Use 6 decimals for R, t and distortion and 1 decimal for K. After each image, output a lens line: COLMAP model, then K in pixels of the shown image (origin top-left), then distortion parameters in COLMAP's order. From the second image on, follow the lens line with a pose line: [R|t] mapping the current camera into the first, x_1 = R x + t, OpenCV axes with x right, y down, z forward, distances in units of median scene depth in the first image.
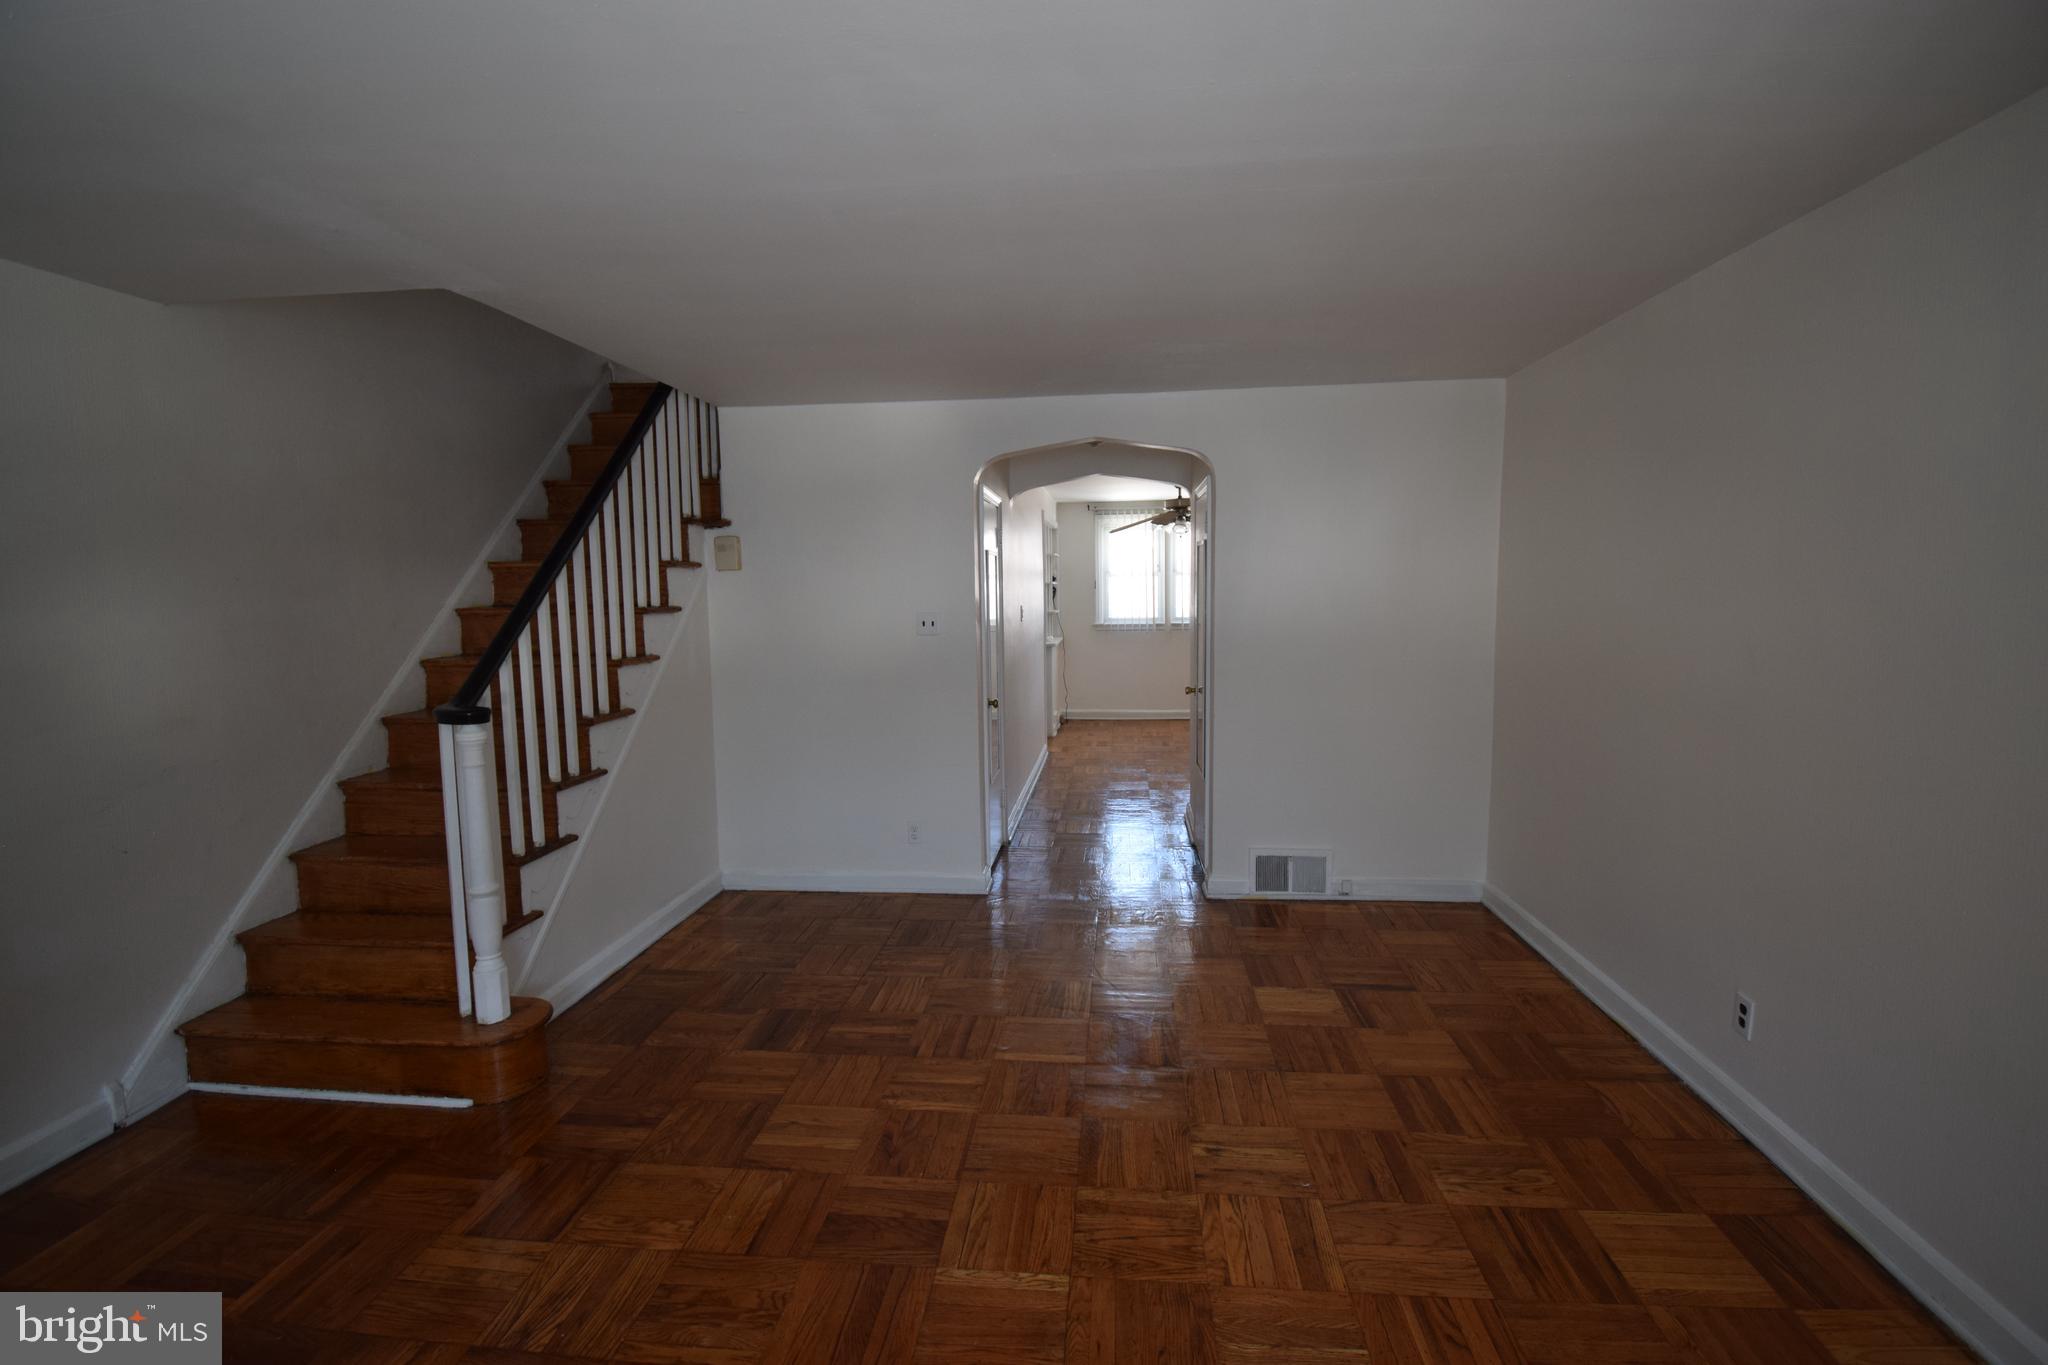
lens RADIAL K [[904.2, 0, 1031.0], [0, 904.2, 677.3], [0, 0, 1]] dist [0.007887, -0.018095]
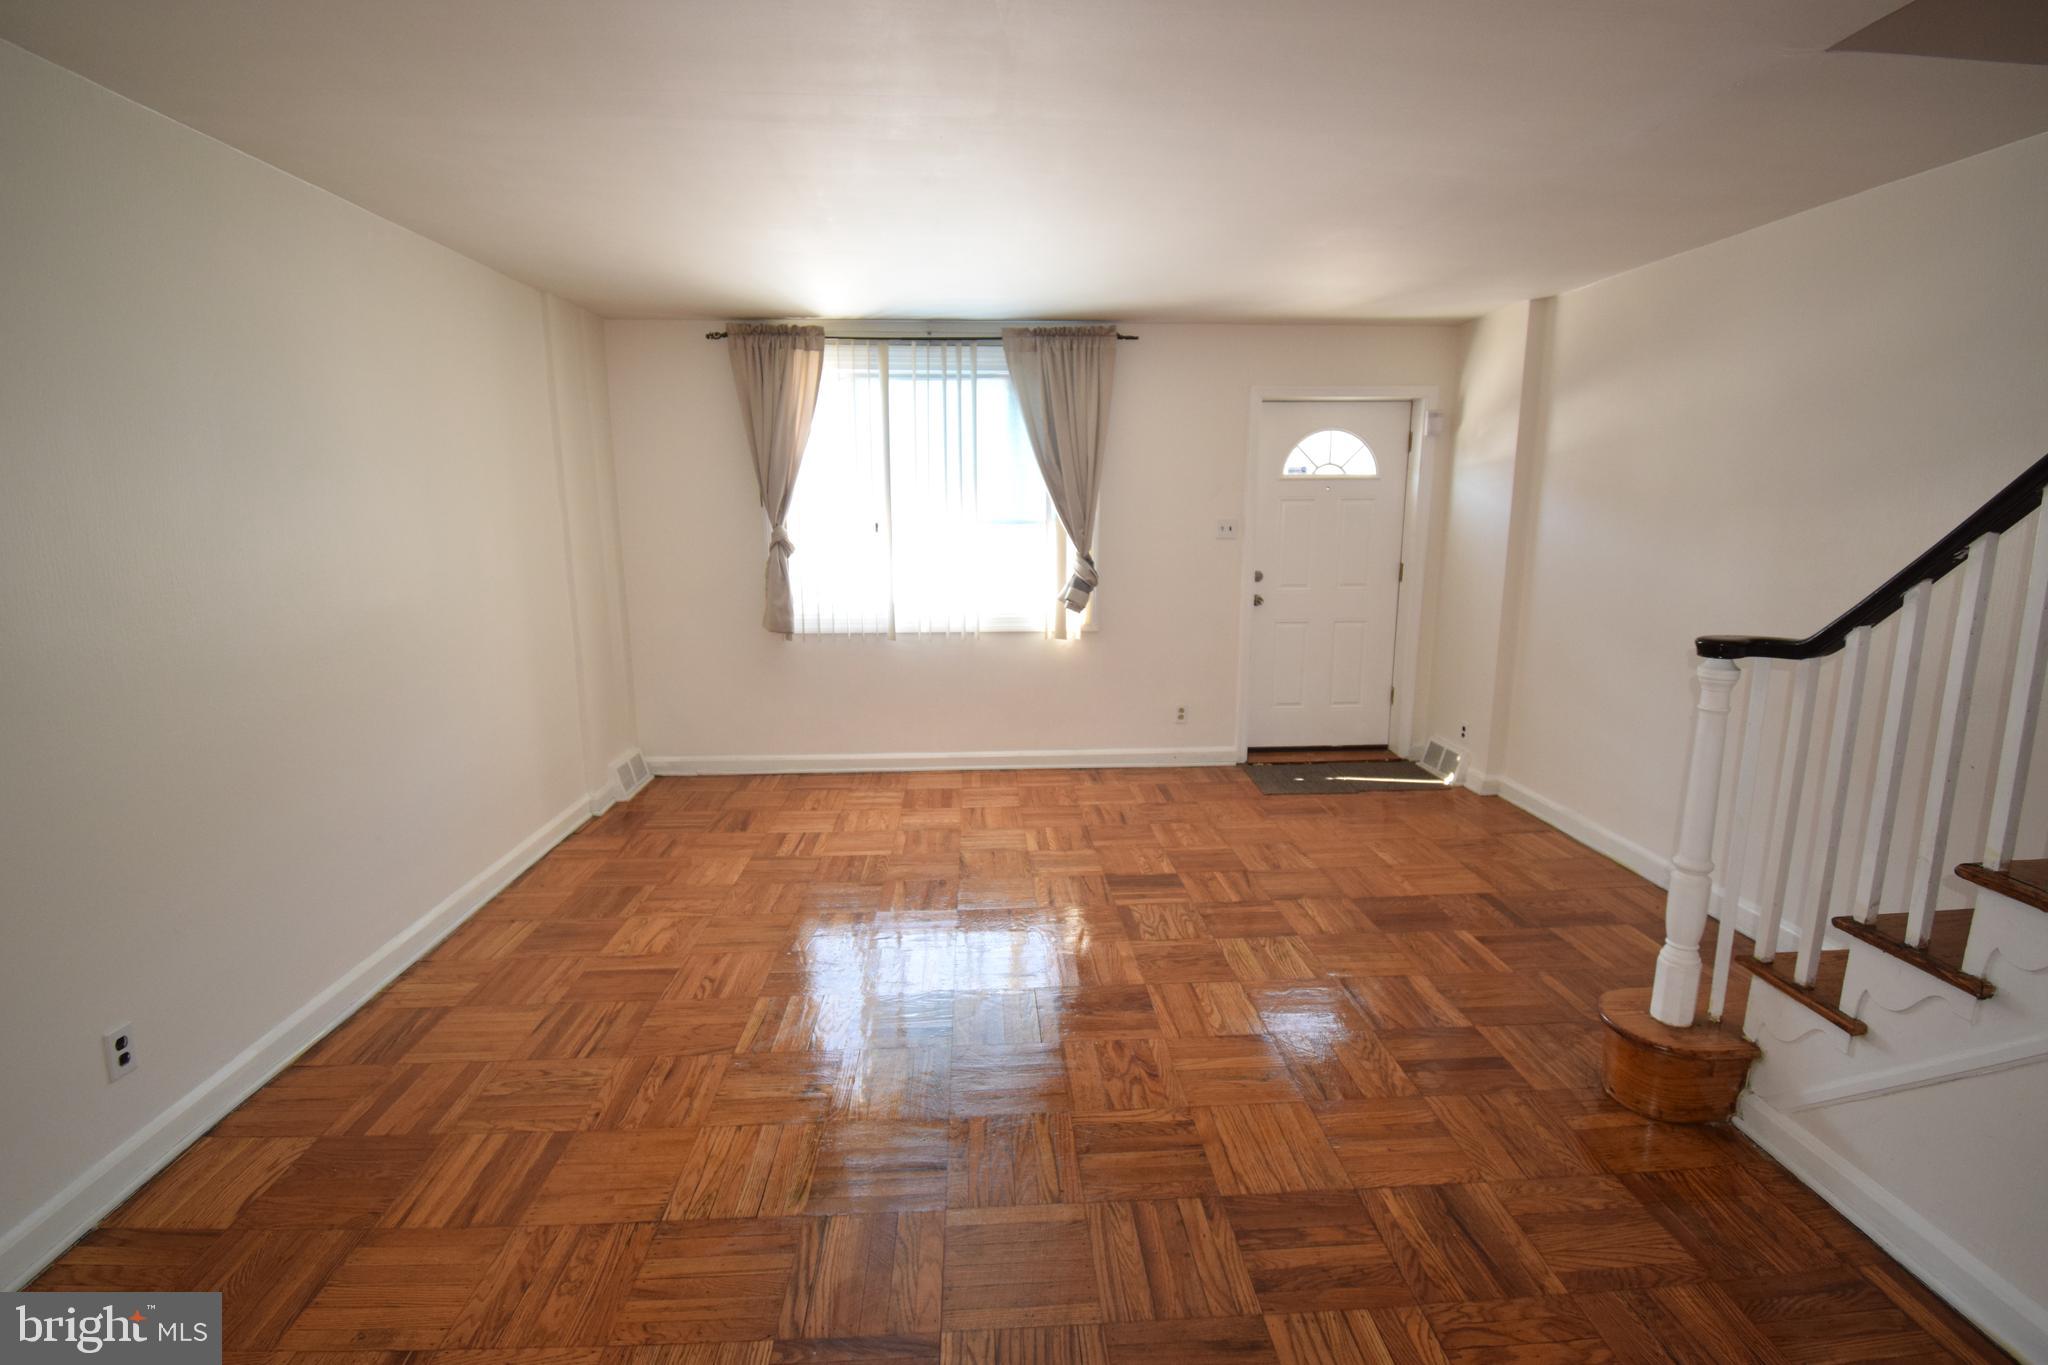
lens RADIAL K [[904.2, 0, 1035.4], [0, 904.2, 677.0], [0, 0, 1]] dist [0.007887, -0.018095]
pose [[-0.986654, 0.050384, -0.154837, 0.082082], [0.002652, 0.955768, 0.294108, -0.154670], [0.162807, 0.289772, -0.943147, 1.584351]]
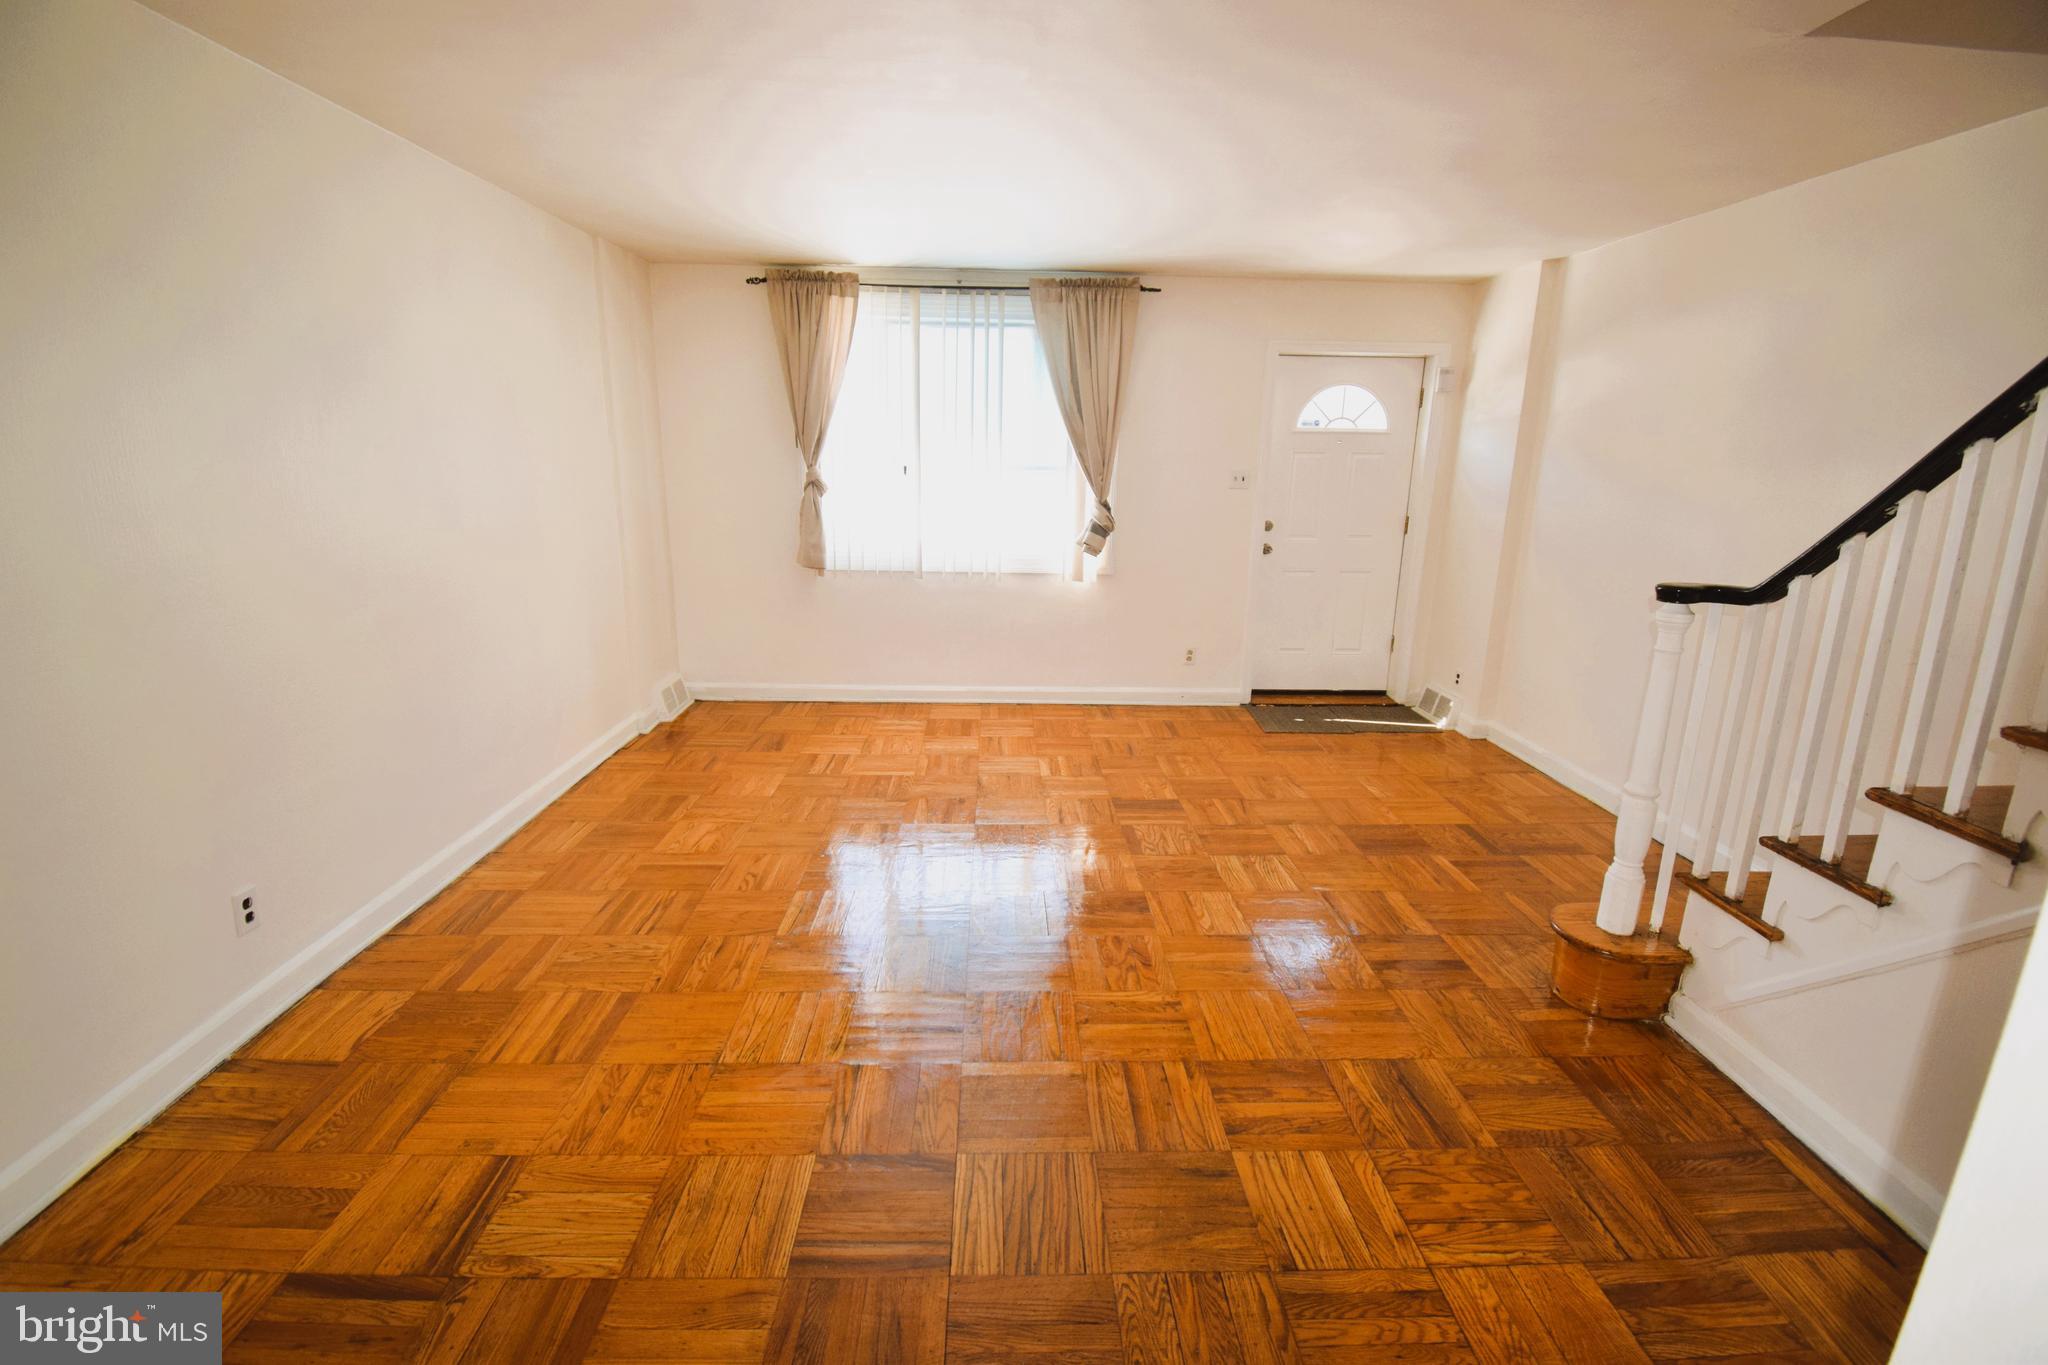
lens RADIAL K [[904.2, 0, 1026.5], [0, 904.2, 682.7], [0, 0, 1]] dist [0.007887, -0.018095]
pose [[-0.991608, 0.030420, -0.125652, 0.097111], [-0.015500, 0.936940, 0.349146, -0.157760], [0.128350, 0.348164, -0.928606, 1.674906]]
